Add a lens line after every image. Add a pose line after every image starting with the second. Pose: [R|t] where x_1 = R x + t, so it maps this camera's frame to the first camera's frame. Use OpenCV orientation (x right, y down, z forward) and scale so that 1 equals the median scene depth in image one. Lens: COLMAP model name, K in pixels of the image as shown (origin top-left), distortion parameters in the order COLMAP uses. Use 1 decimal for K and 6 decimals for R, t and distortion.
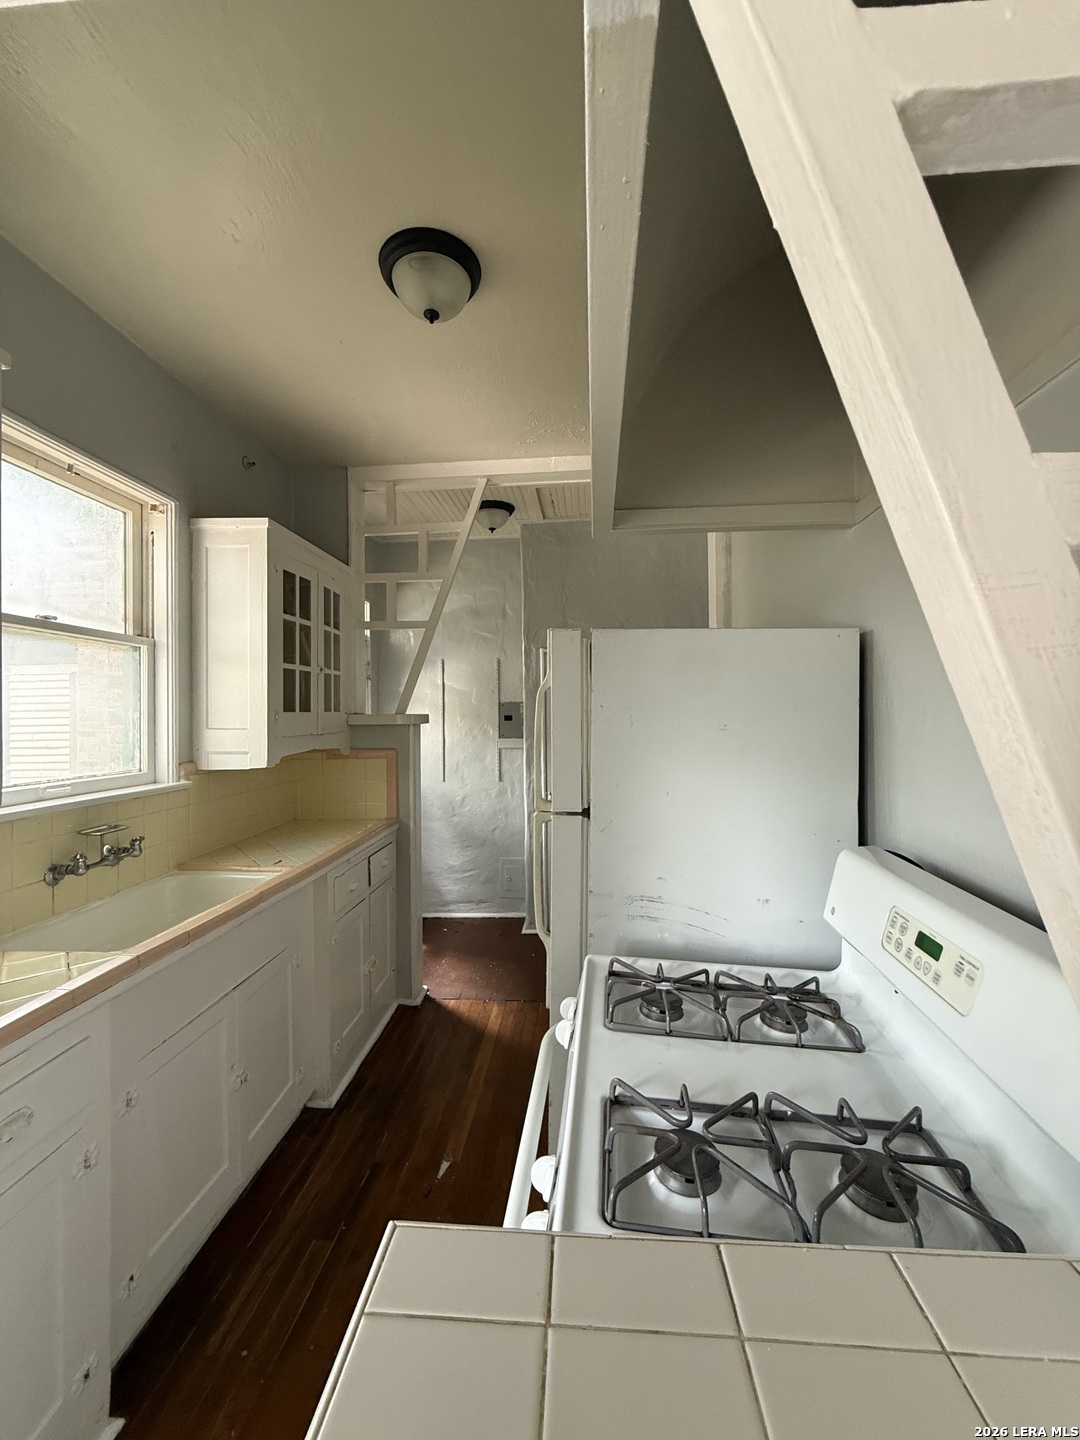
lens RADIAL K [[574.7, 0, 544.8], [0, 574.7, 713.8], [0, 0, 1]] dist [-0.001311, 0.000318]
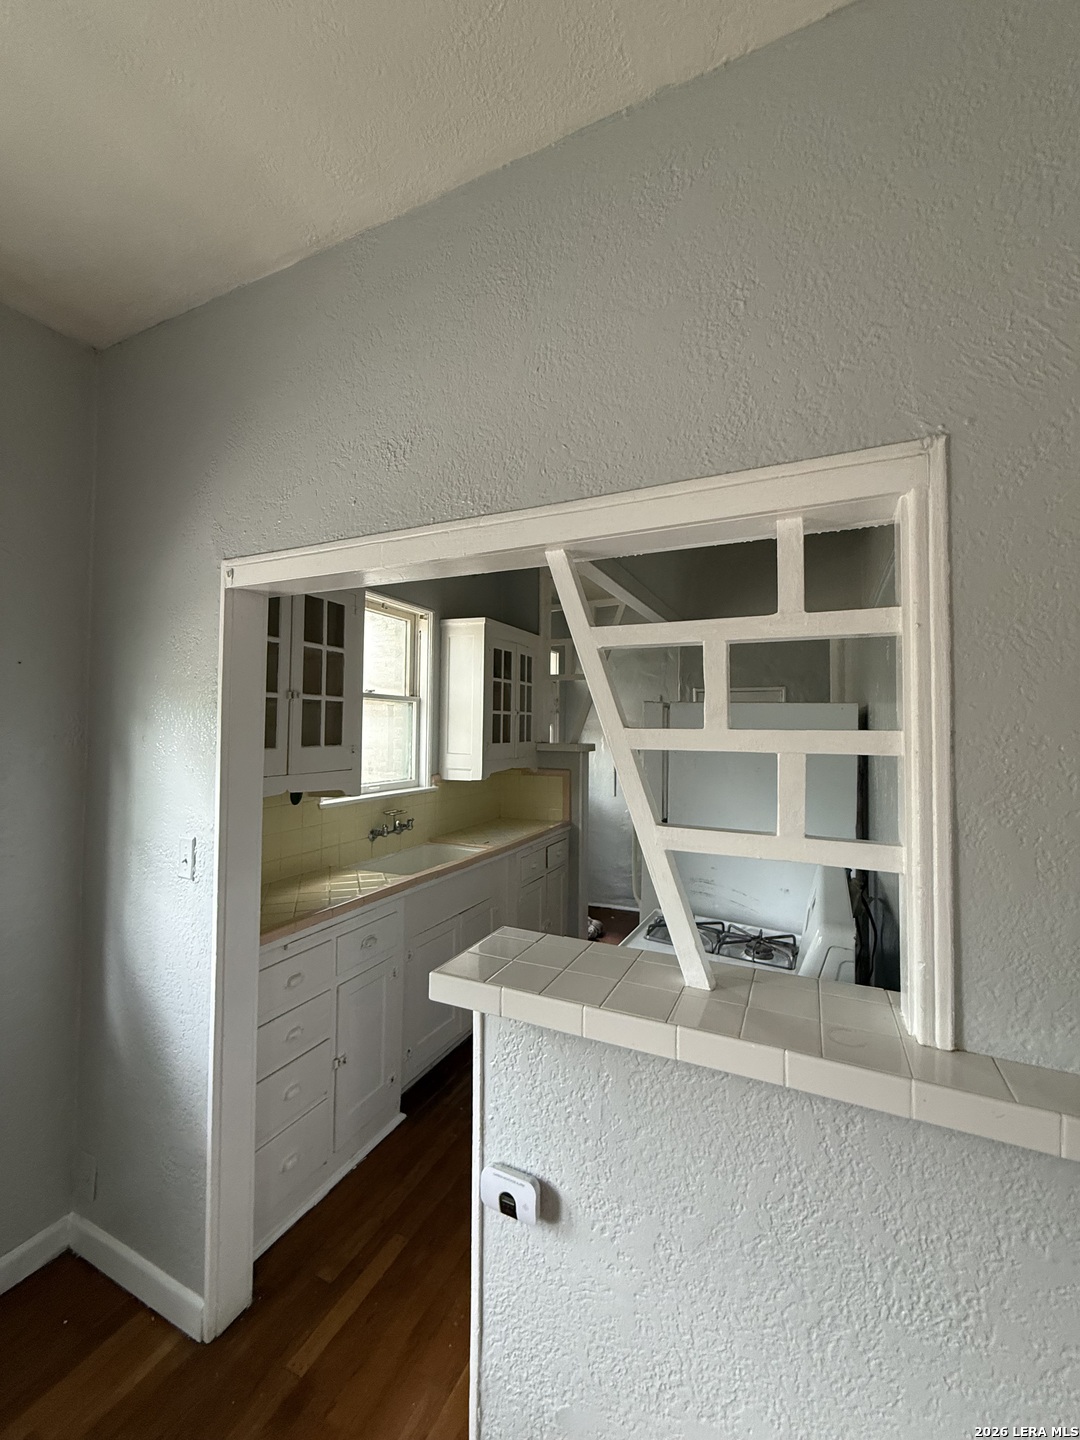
lens RADIAL K [[574.7, 0, 544.8], [0, 574.7, 713.8], [0, 0, 1]] dist [-0.001311, 0.000318]
pose [[0.938292, 0.007541, -0.345762, 0.204239], [-0.016622, 0.999590, -0.023307, -0.050992], [0.345445, 0.027616, 0.938033, -0.385158]]
